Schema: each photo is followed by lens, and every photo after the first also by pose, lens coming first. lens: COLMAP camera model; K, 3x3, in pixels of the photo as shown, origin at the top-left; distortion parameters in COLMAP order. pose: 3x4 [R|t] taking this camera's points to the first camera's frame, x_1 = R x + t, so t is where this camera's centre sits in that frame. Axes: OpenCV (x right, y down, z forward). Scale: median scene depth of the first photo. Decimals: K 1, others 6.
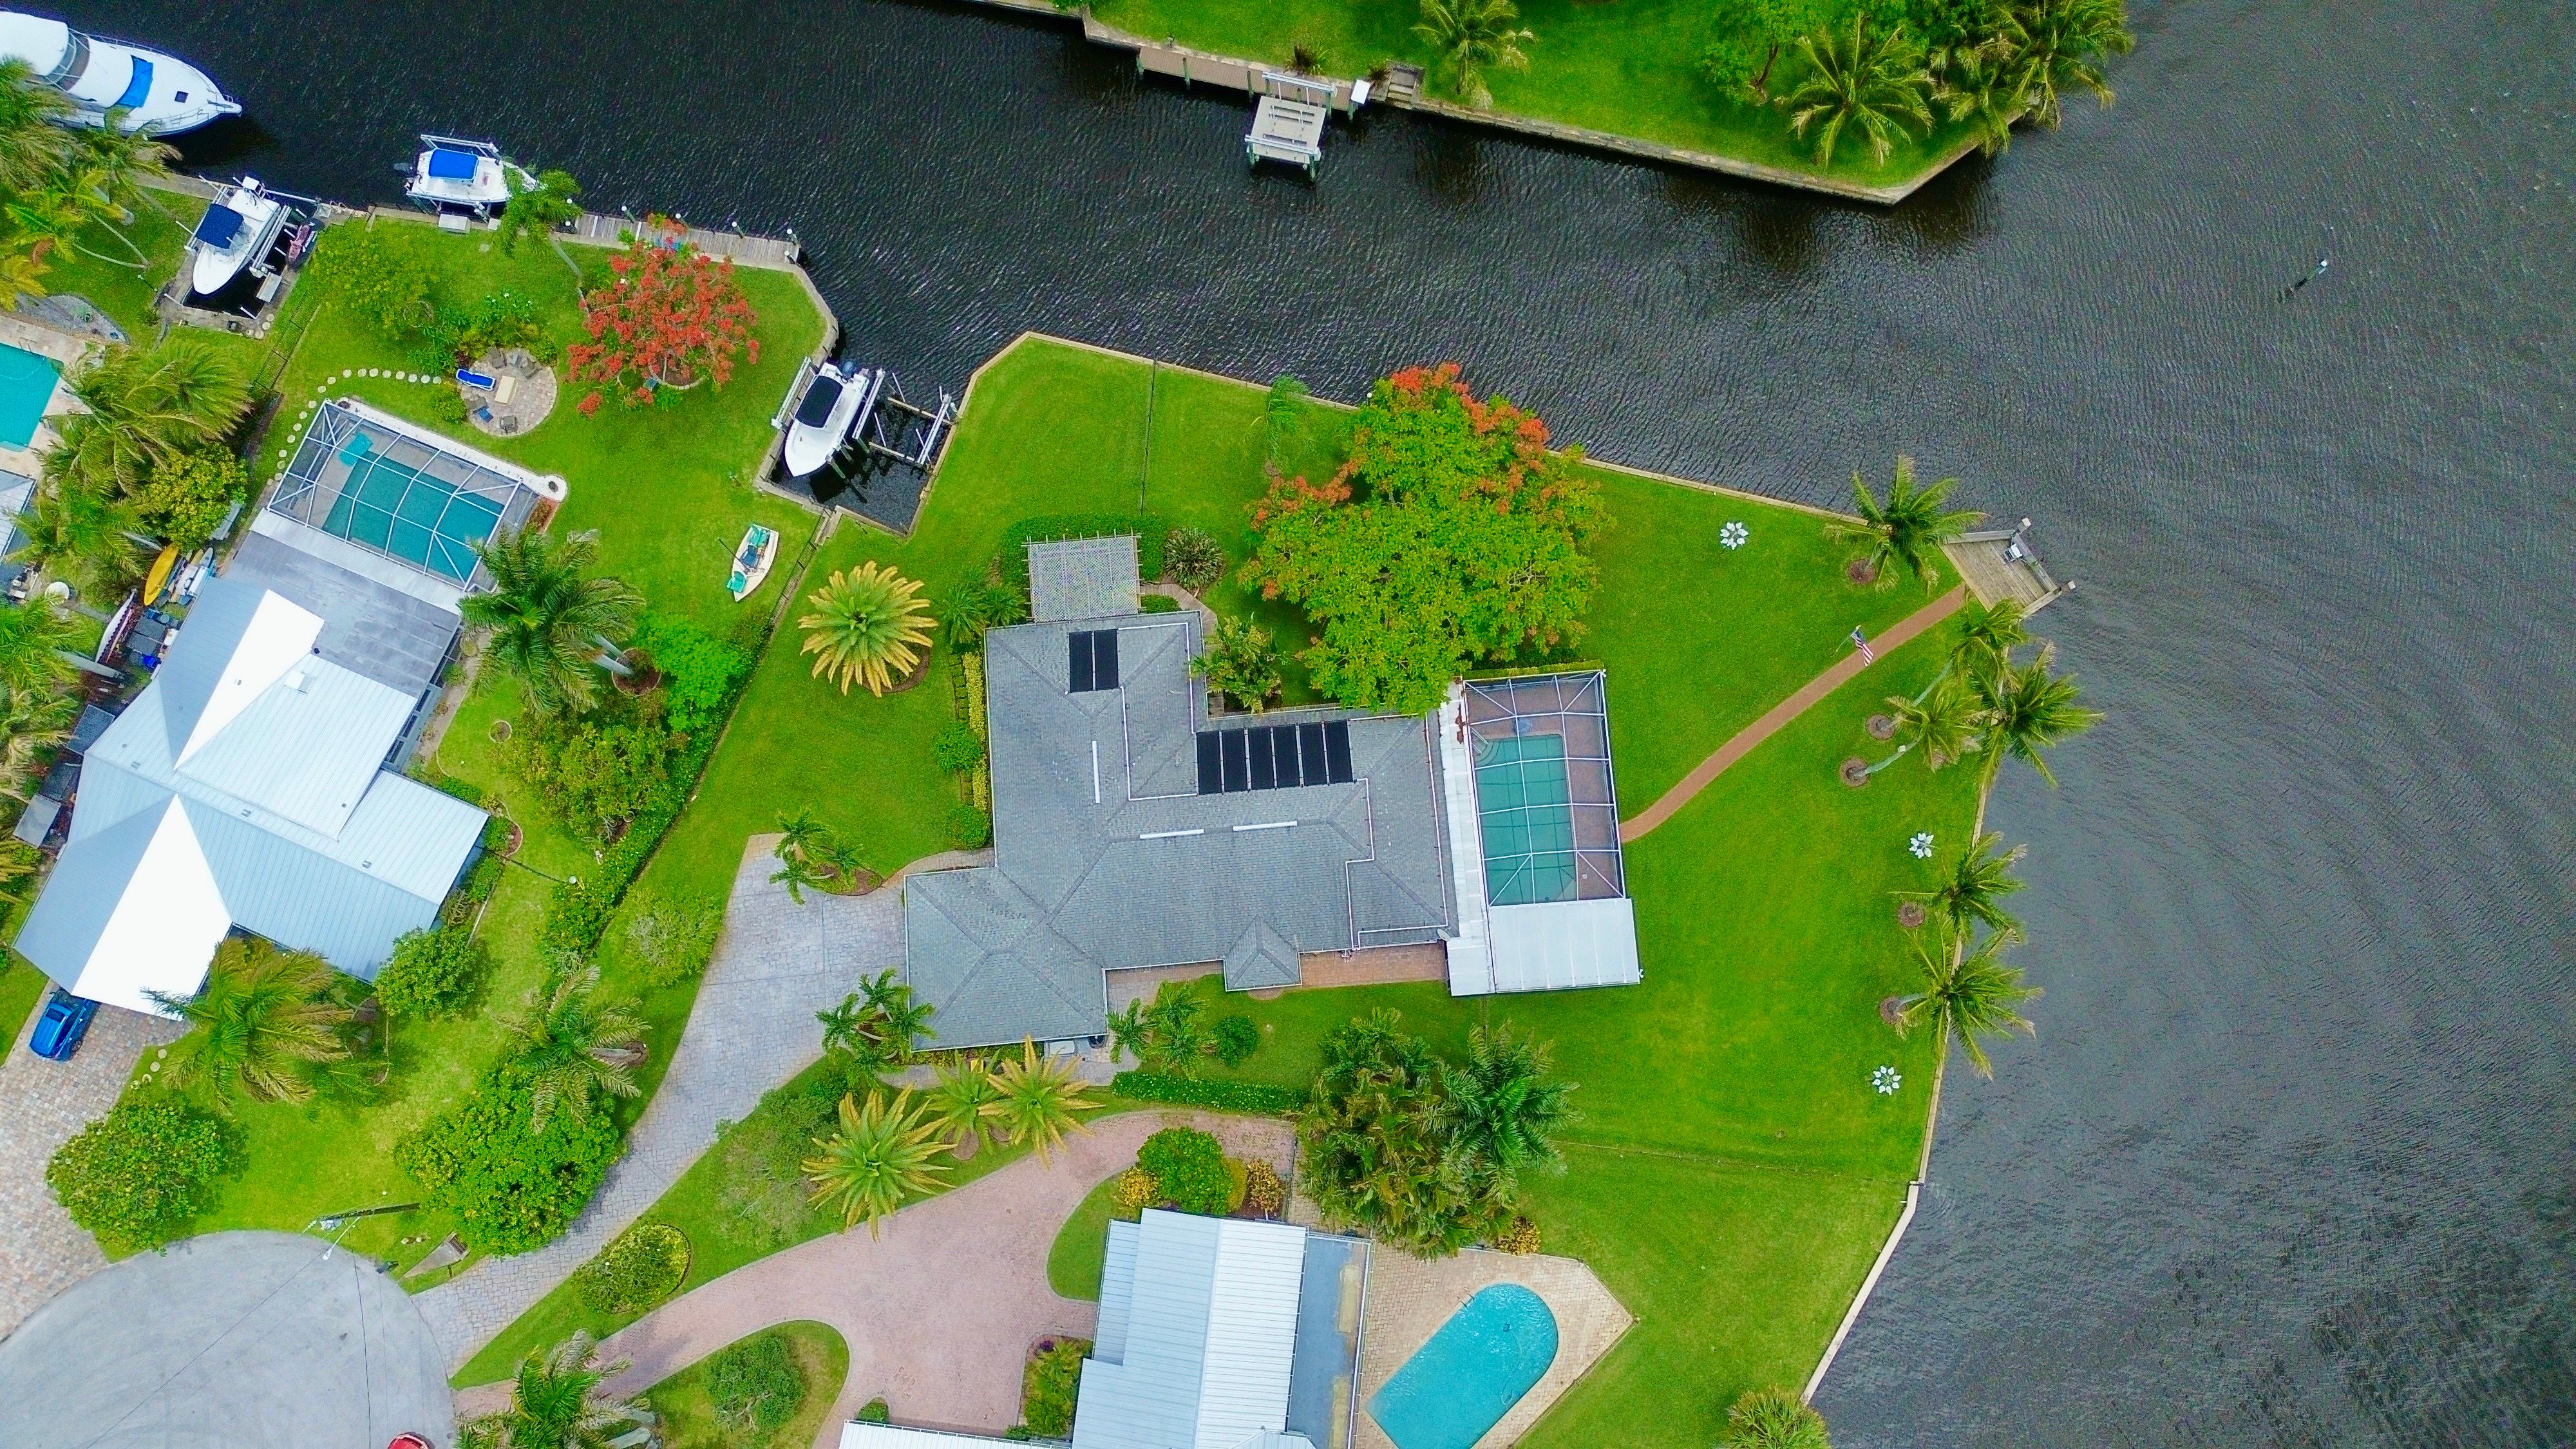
lens RADIAL K [[1813.5, 0, 1288.0], [0, 1813.5, 724.5], [0, 0, 1]] dist [0.073767, -0.070517]
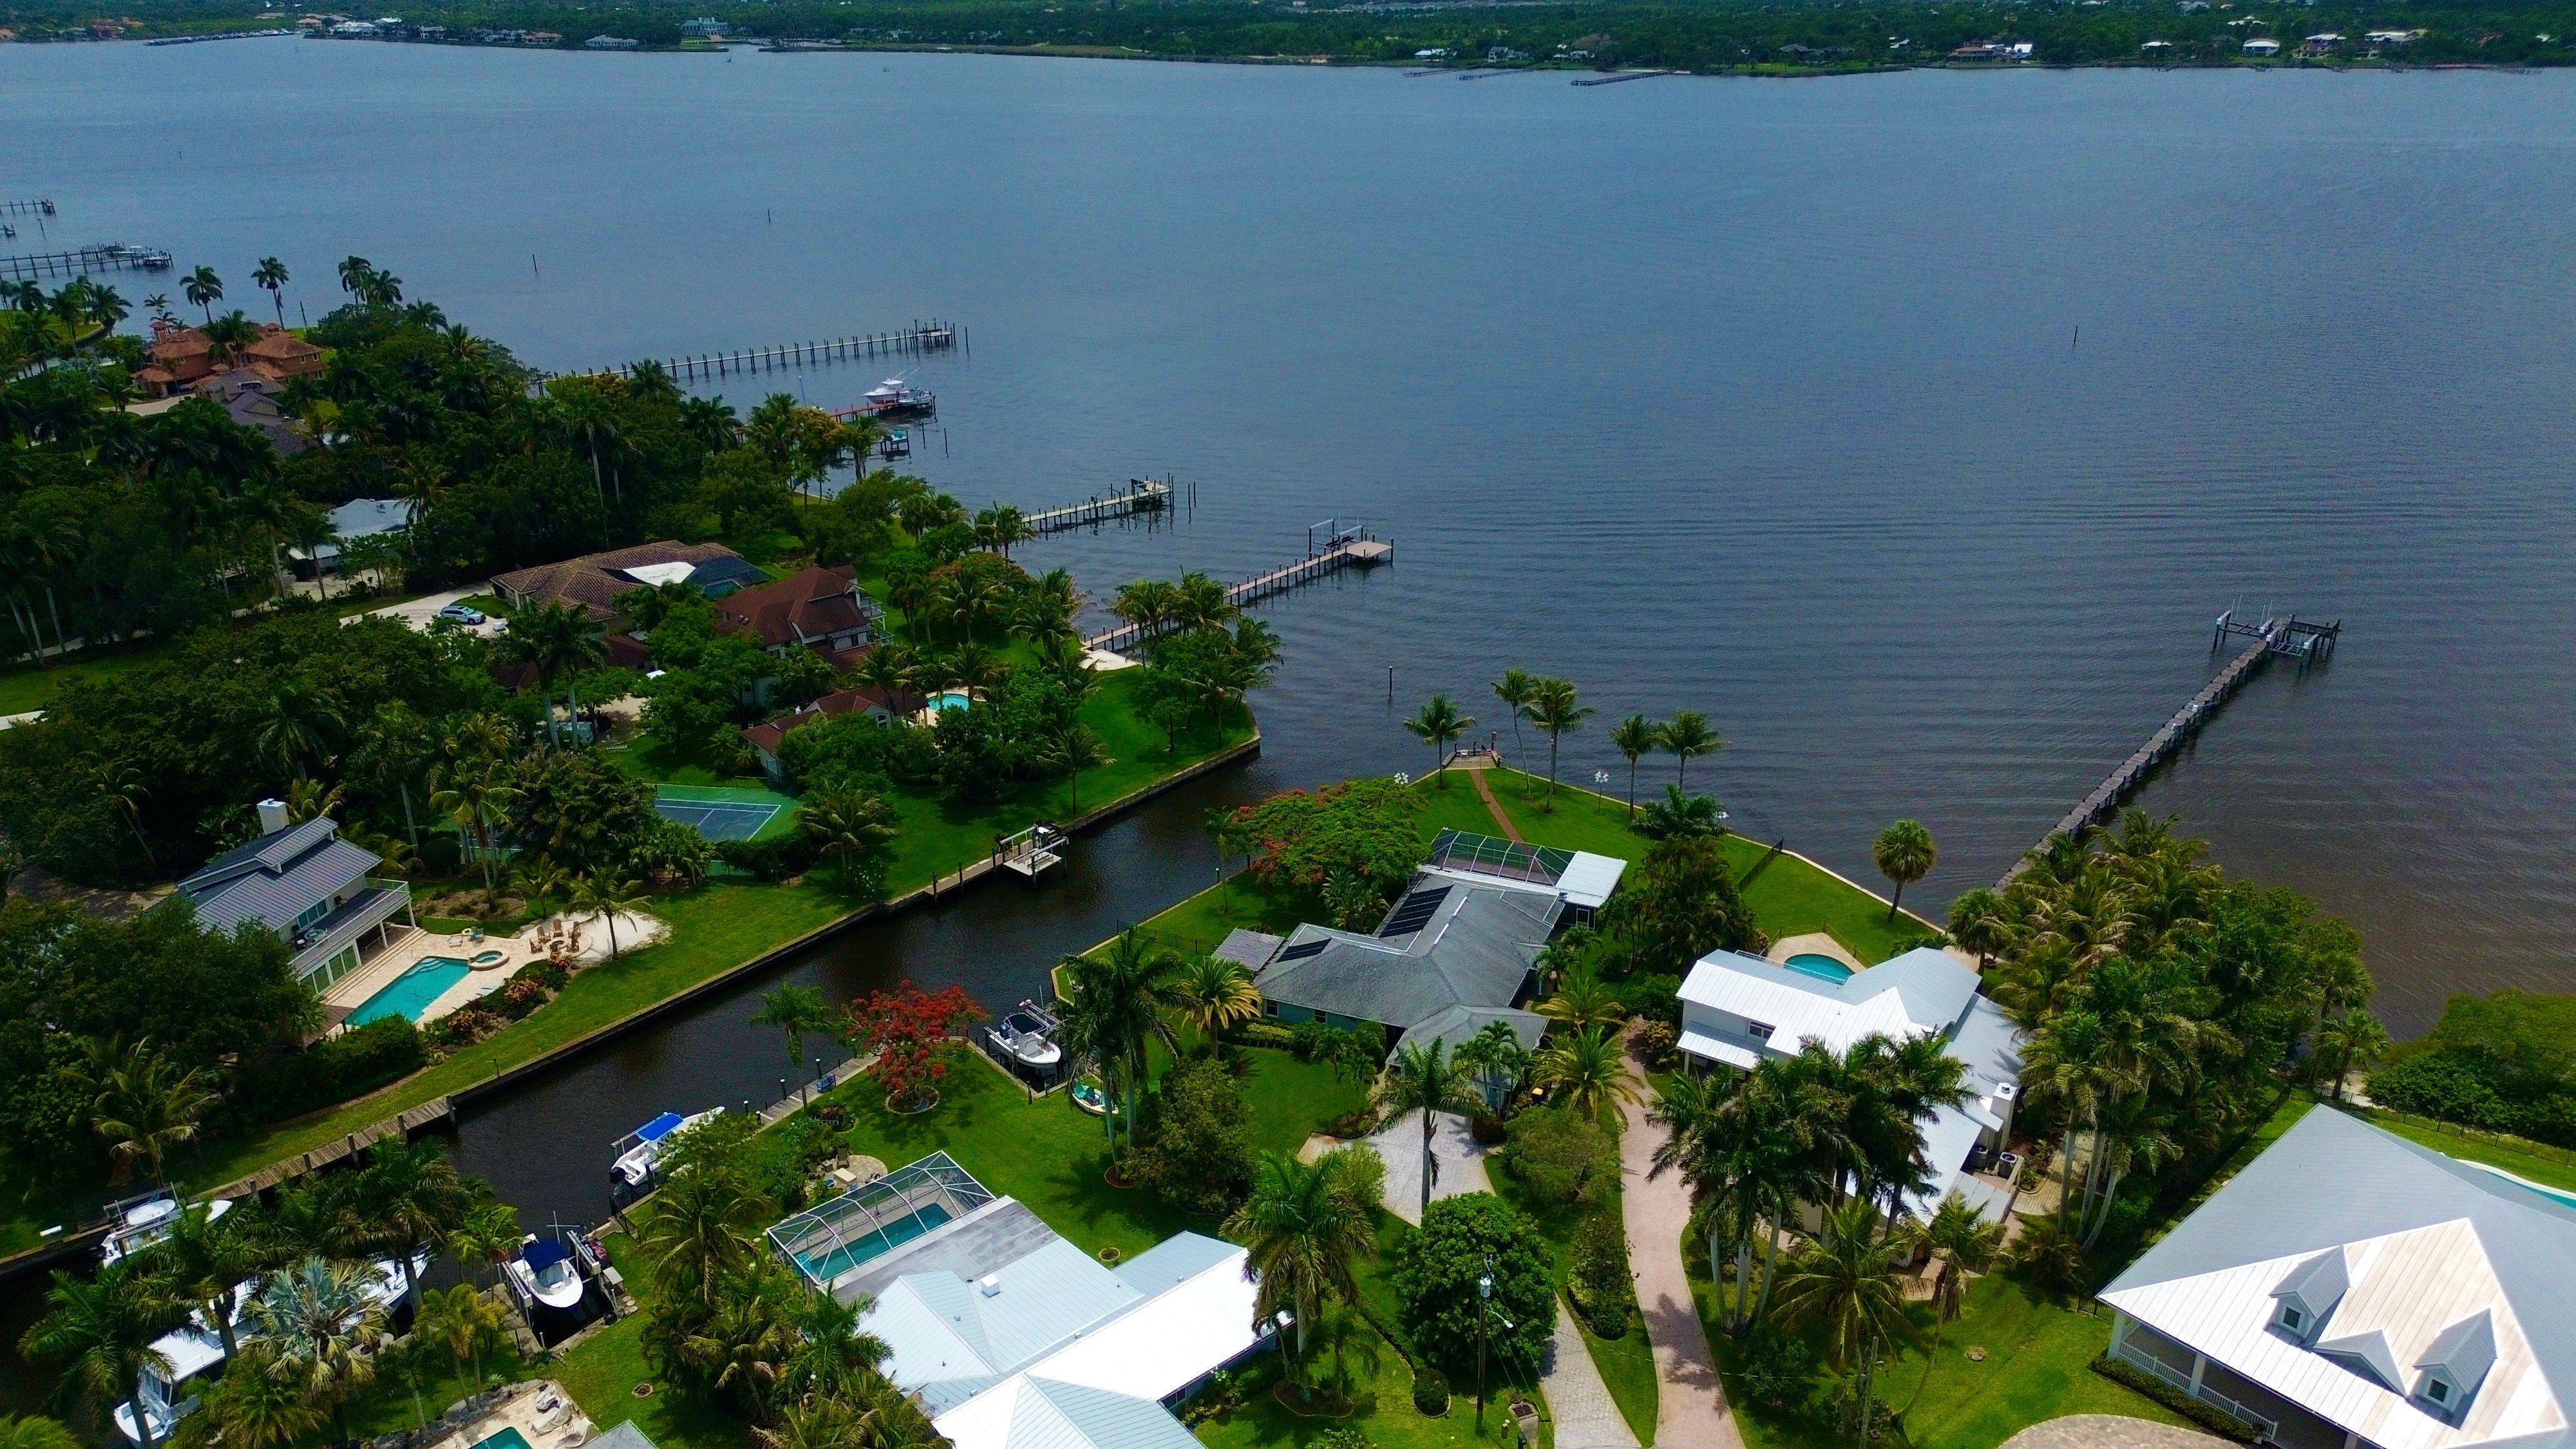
lens RADIAL K [[1813.5, 0, 1288.0], [0, 1813.5, 724.5], [0, 0, 1]] dist [0.073767, -0.070517]
pose [[0.454105, -0.315538, 0.833201, -1.250483], [0.873684, 0.340915, -0.347063, 0.390225], [-0.174539, 0.885558, 0.430492, 0.215752]]
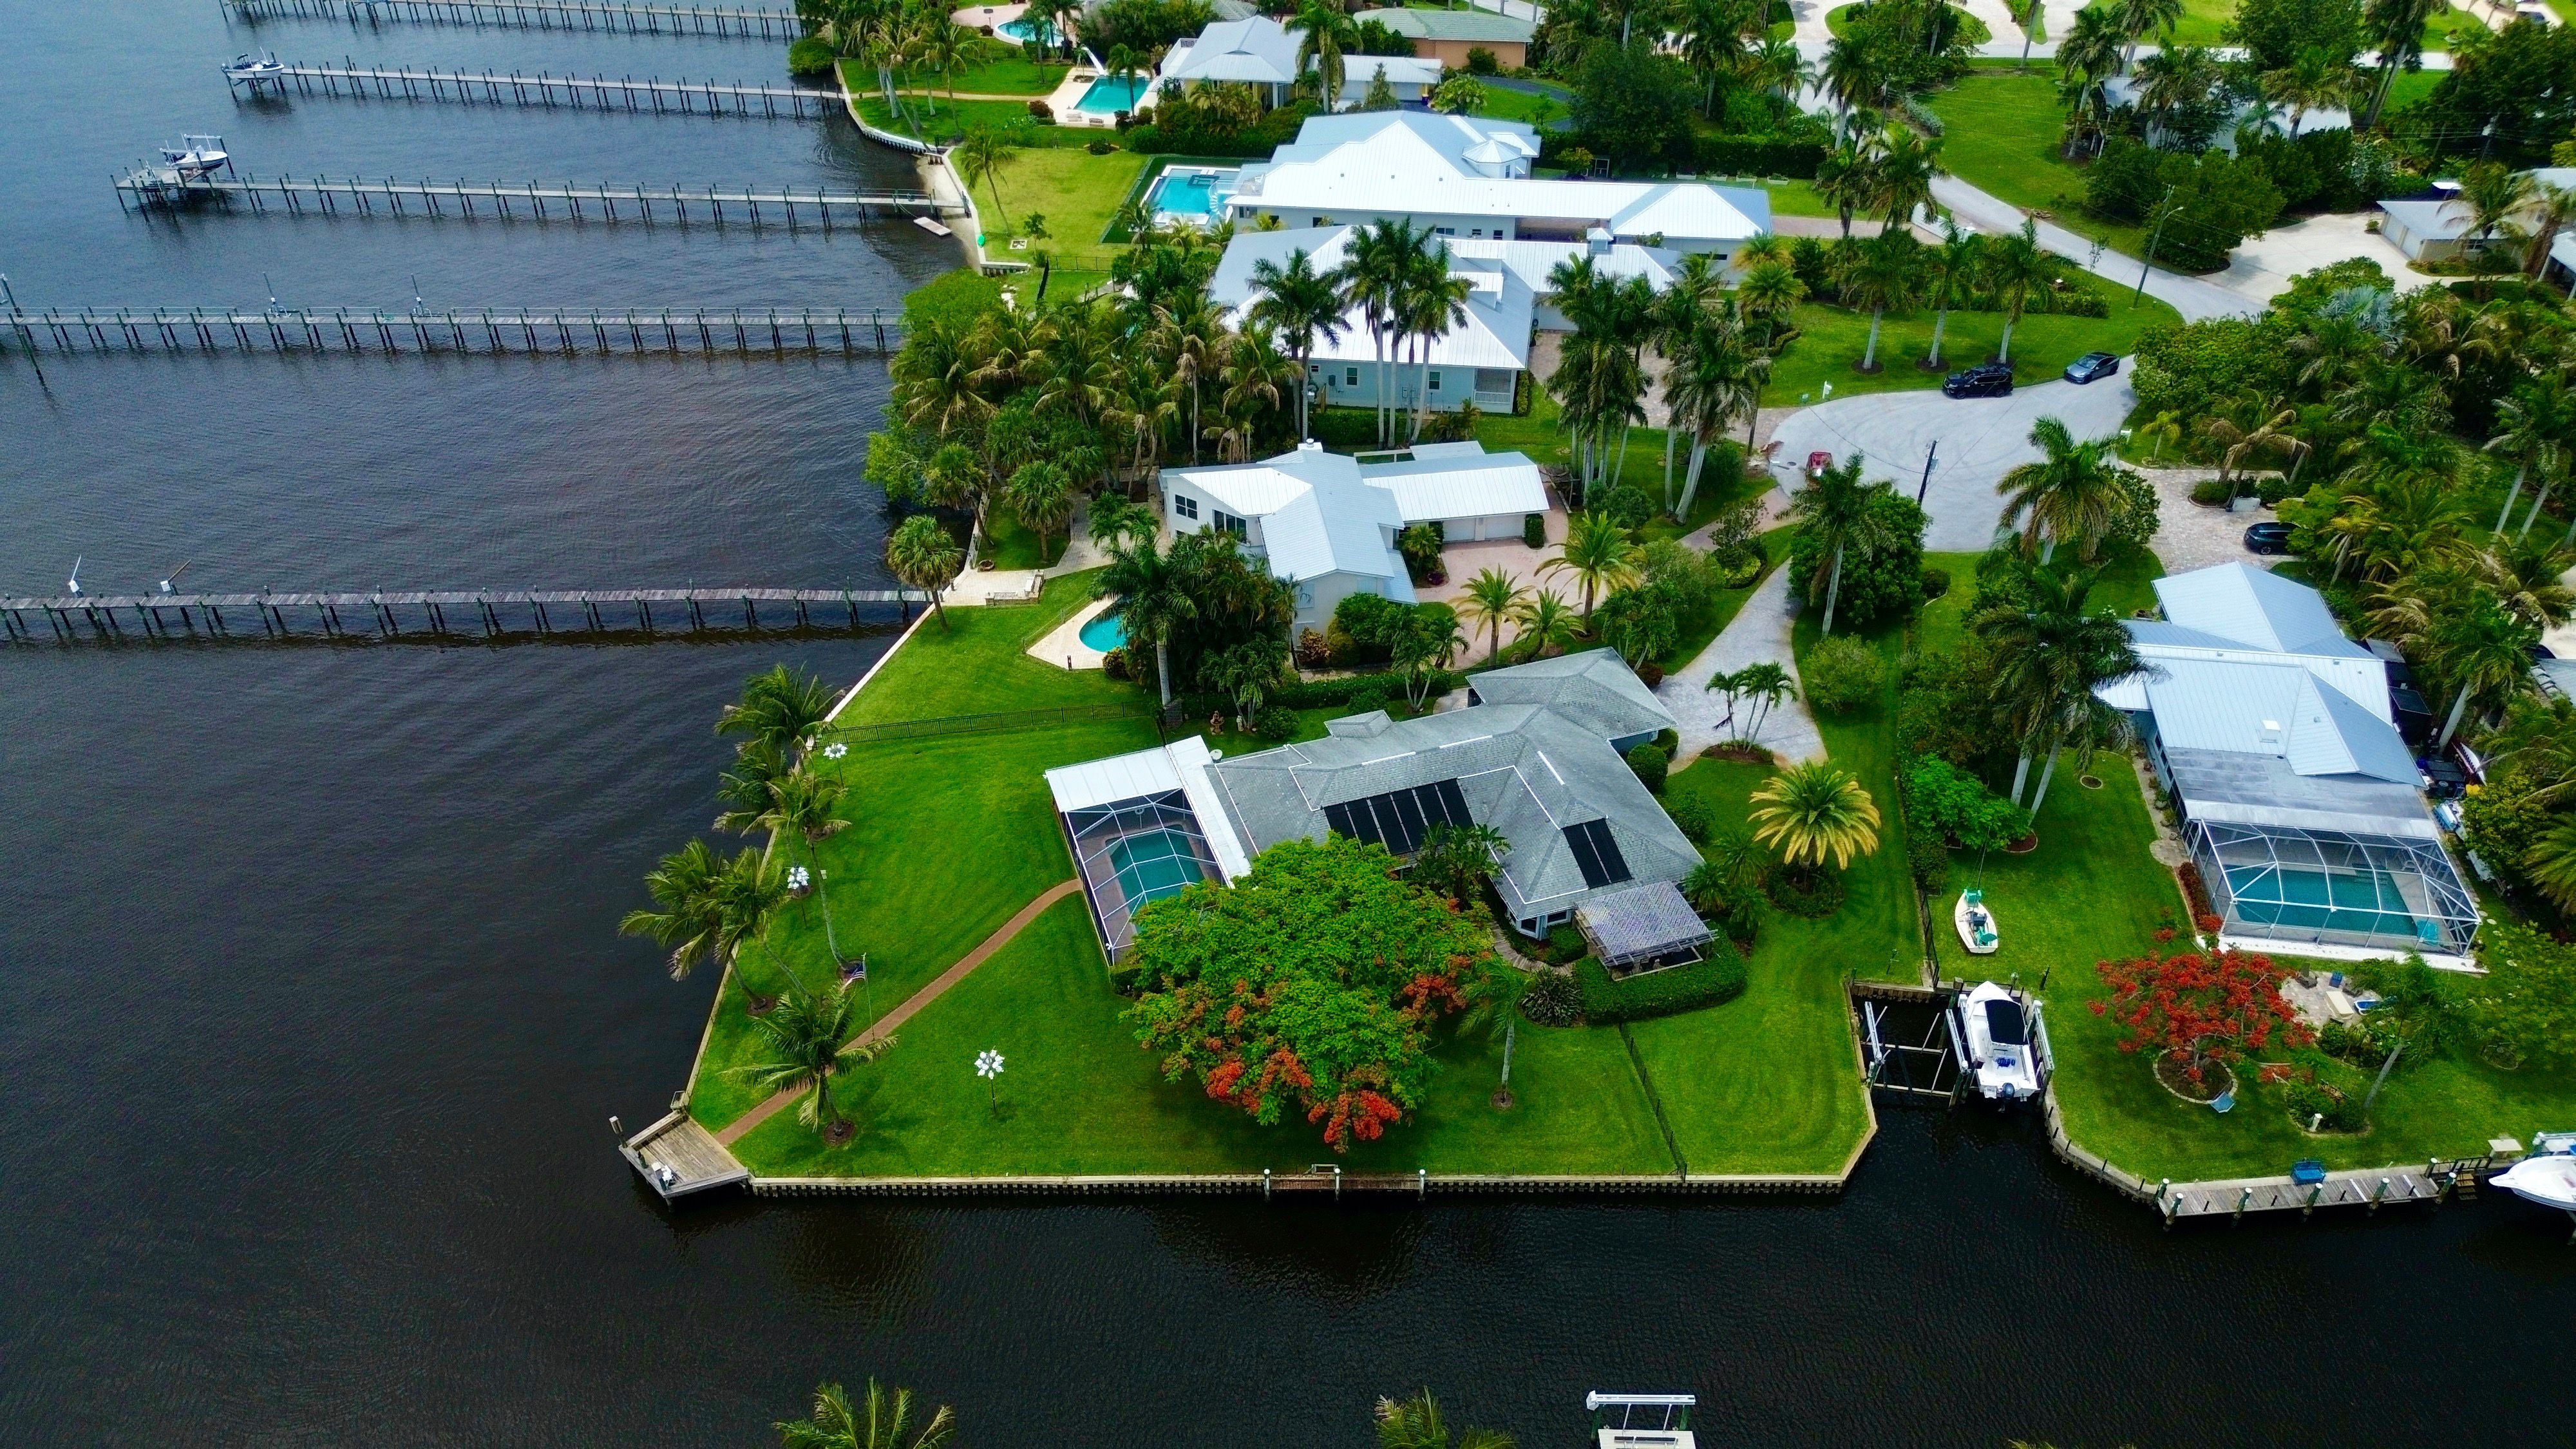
lens RADIAL K [[1813.5, 0, 1288.0], [0, 1813.5, 724.5], [0, 0, 1]] dist [0.073767, -0.070517]
pose [[-0.971052, 0.174433, -0.163189, 0.218478], [-0.220584, -0.392701, 0.892821, -0.886195], [0.091653, 0.902972, 0.419810, 0.475956]]
